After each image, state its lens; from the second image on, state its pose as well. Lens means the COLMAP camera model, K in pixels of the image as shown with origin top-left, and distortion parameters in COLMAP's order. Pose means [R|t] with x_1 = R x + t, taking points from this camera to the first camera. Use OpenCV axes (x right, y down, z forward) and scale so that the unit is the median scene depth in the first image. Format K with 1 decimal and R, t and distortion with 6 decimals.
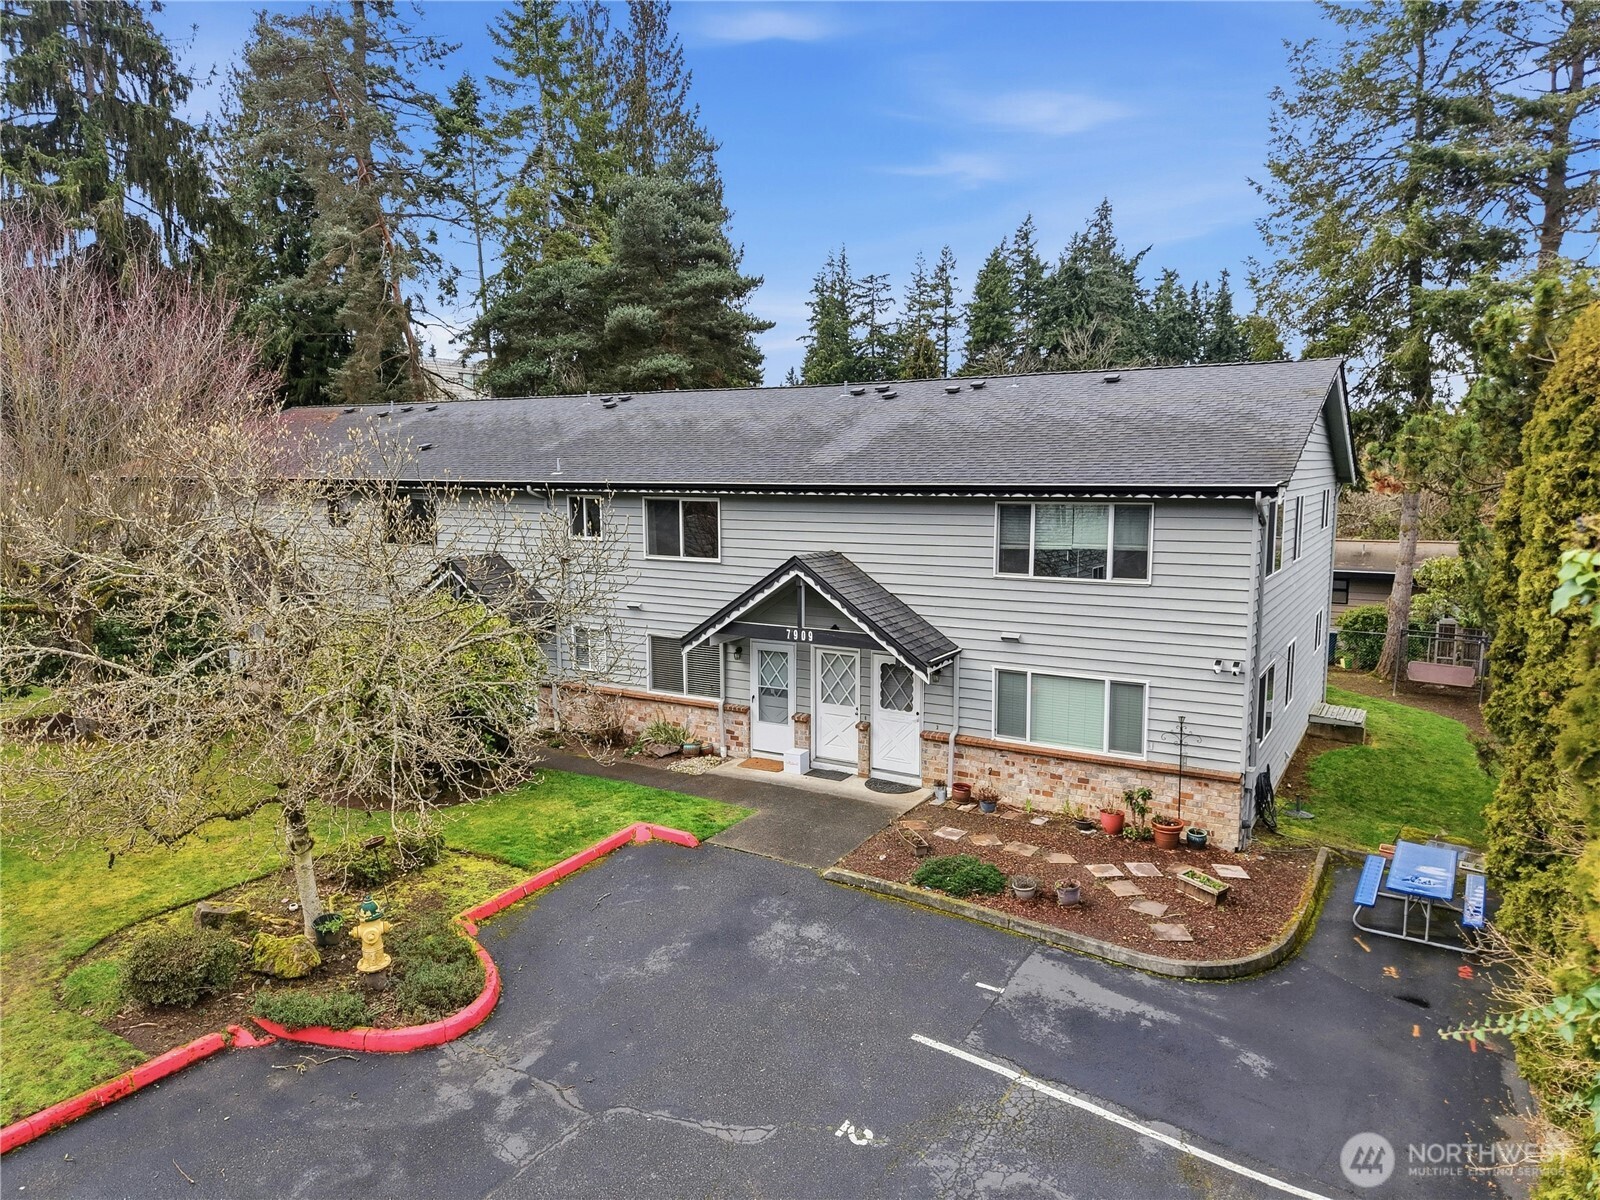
lens RADIAL K [[1080.6, 0, 797.4], [0, 1080.6, 603.3], [0, 0, 1]] dist [0.024029, -0.004268]
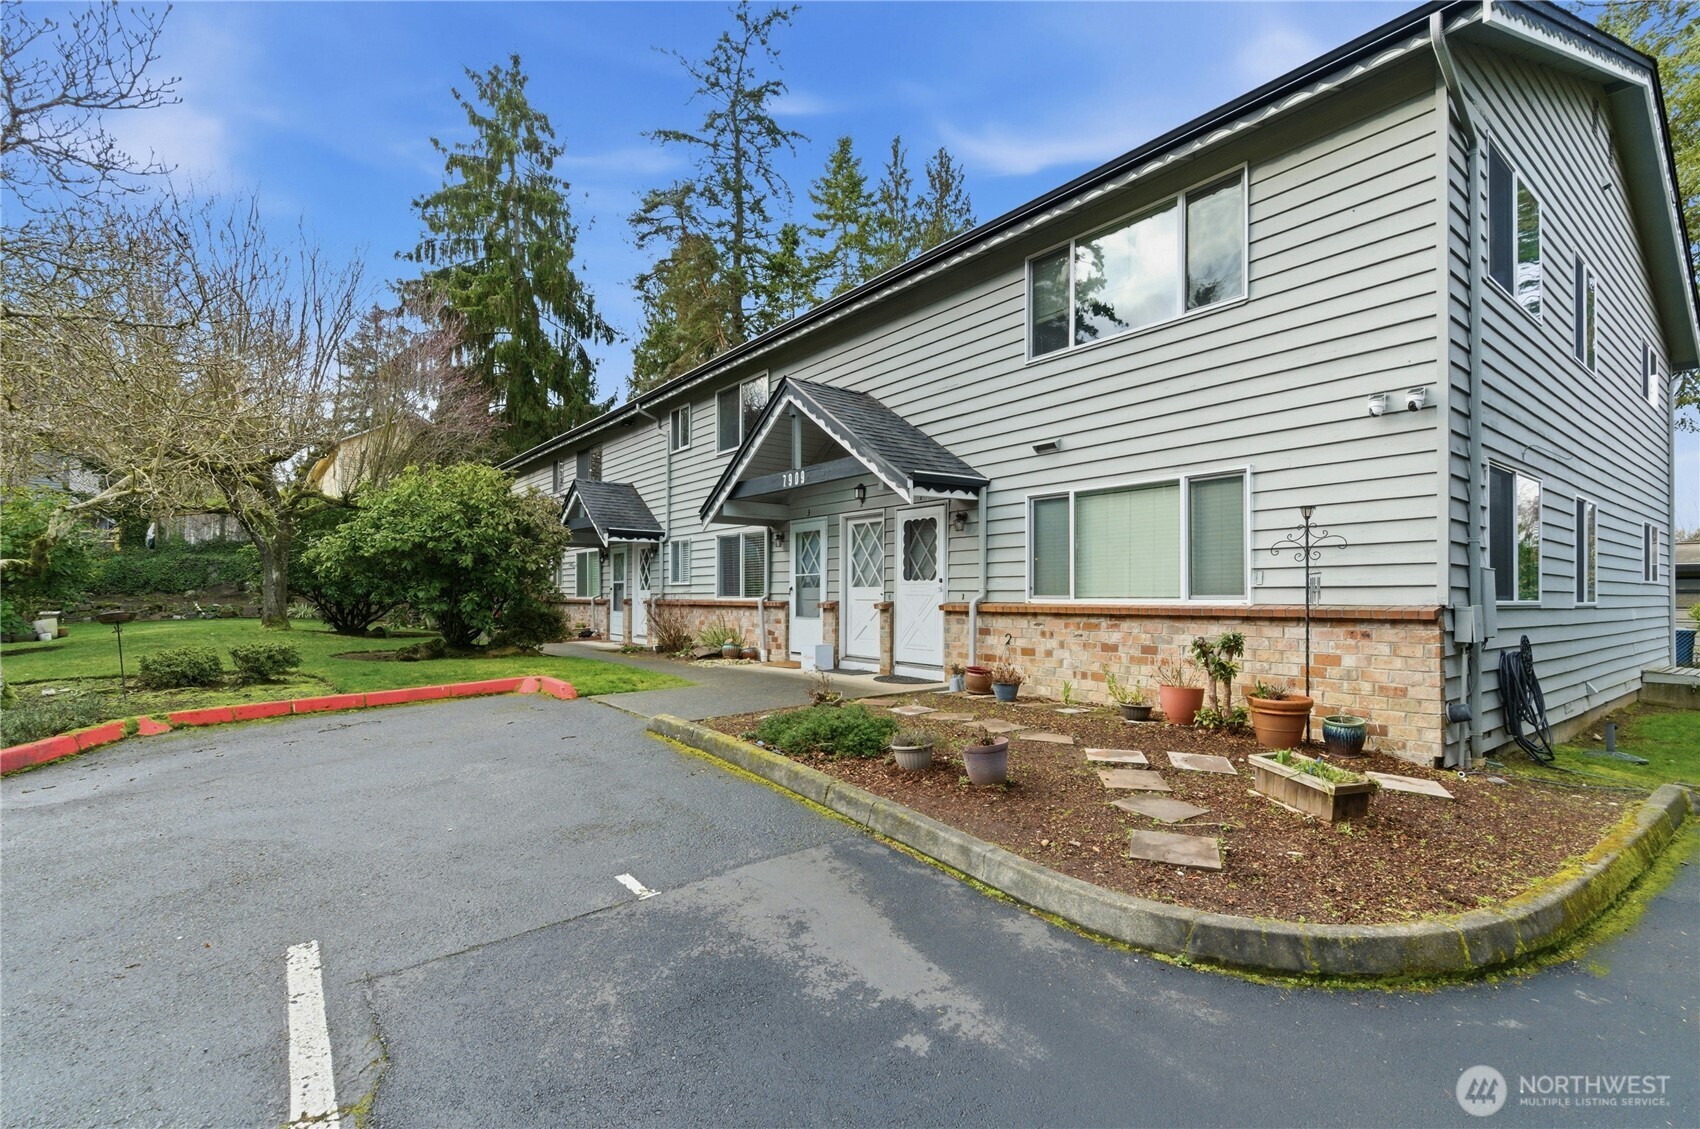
lens RADIAL K [[780.4, 0, 840.7], [0, 780.4, 592.8], [0, 0, 1]] dist [-0.000221, 0.001008]
pose [[0.932246, 0.003799, -0.361805, 0.254145], [-0.053146, 0.990537, -0.126539, 0.191872], [0.357900, 0.137194, 0.923626, 0.511604]]
